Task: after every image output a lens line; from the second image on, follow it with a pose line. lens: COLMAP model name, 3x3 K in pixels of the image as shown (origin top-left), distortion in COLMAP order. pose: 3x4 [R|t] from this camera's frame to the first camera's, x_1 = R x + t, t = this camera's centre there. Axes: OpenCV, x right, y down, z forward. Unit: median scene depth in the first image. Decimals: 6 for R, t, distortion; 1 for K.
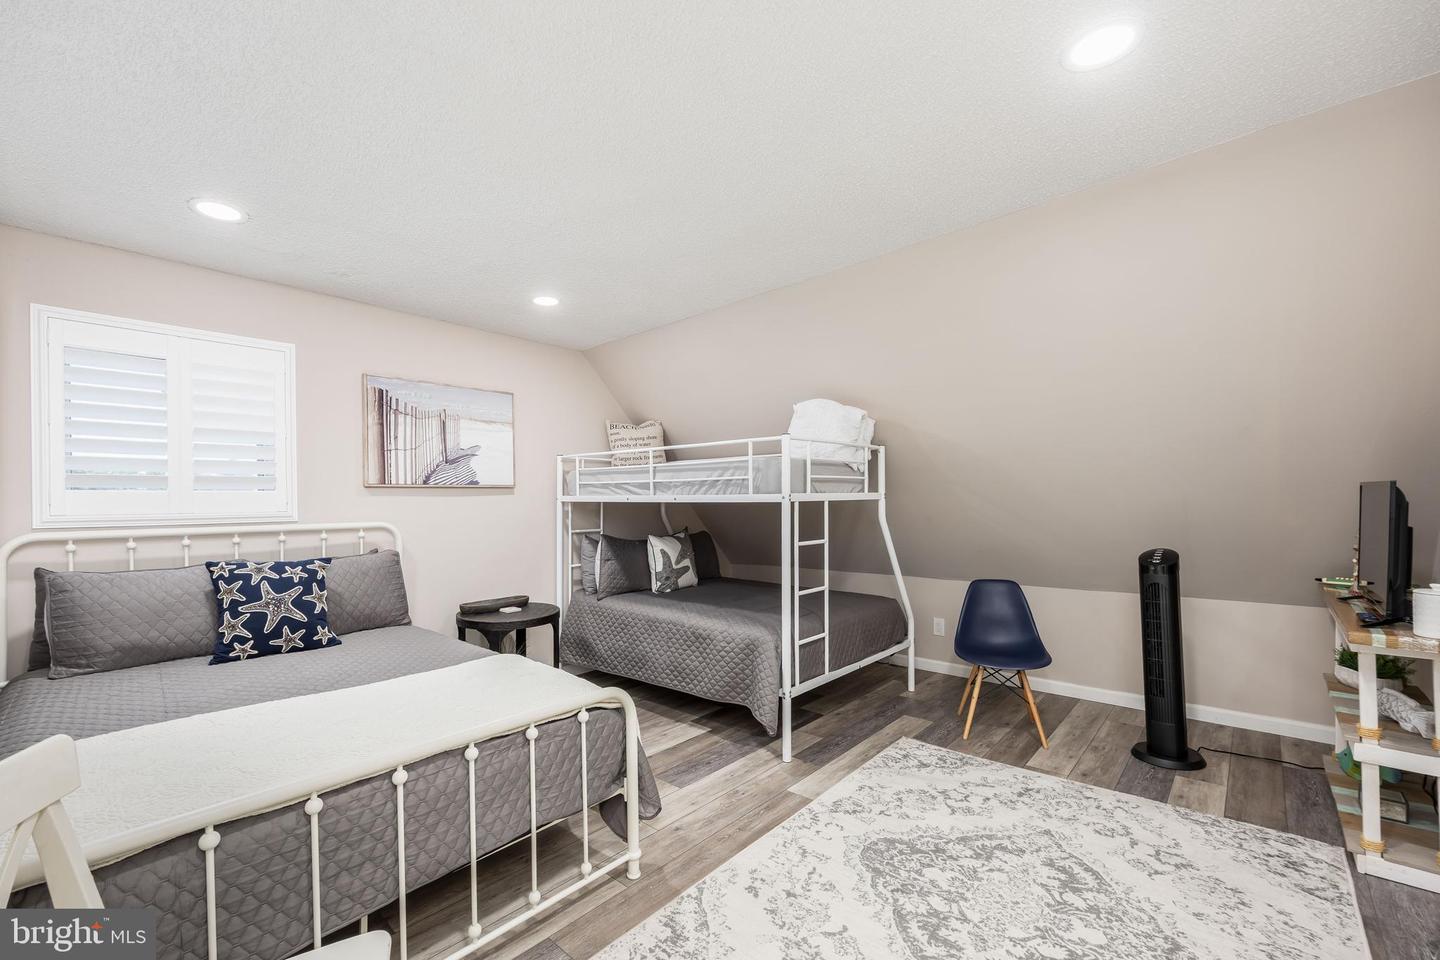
lens RADIAL K [[602.2, 0, 720.6], [0, 602.2, 499.8], [0, 0, 1]] dist [-0.001223, 0.000105]
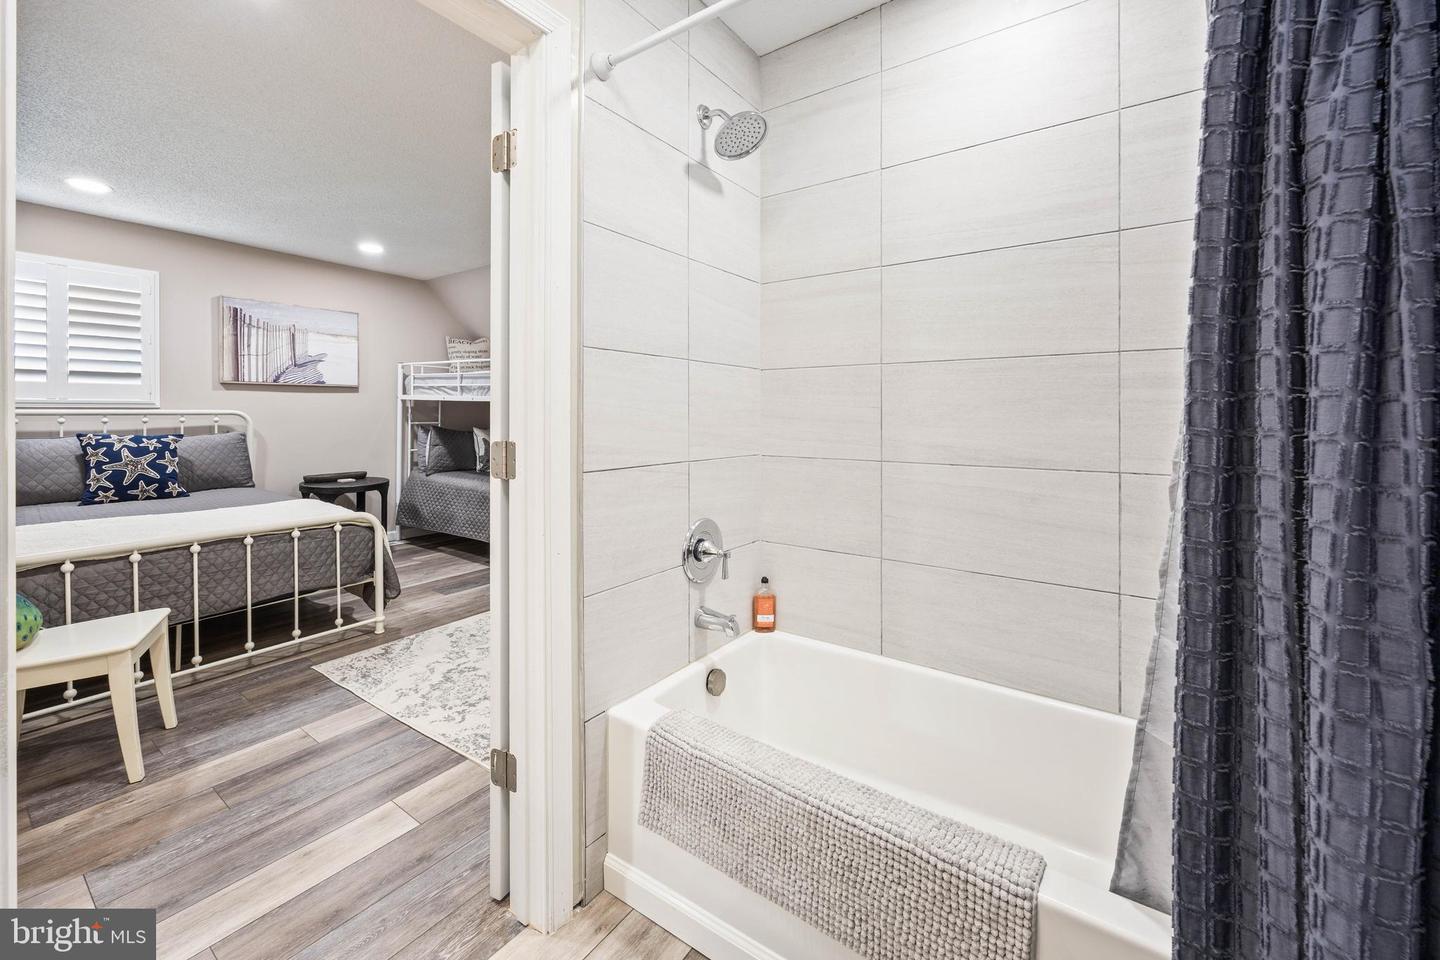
lens RADIAL K [[579.4, 0, 740.1], [0, 579.4, 416.1], [0, 0, 1]] dist [0.000164, -0.000159]
pose [[0.991229, 0.022499, 0.130229, 0.446781], [-0.024242, 0.999636, 0.011818, 0.010074], [-0.129916, -0.014871, 0.991413, -0.480024]]
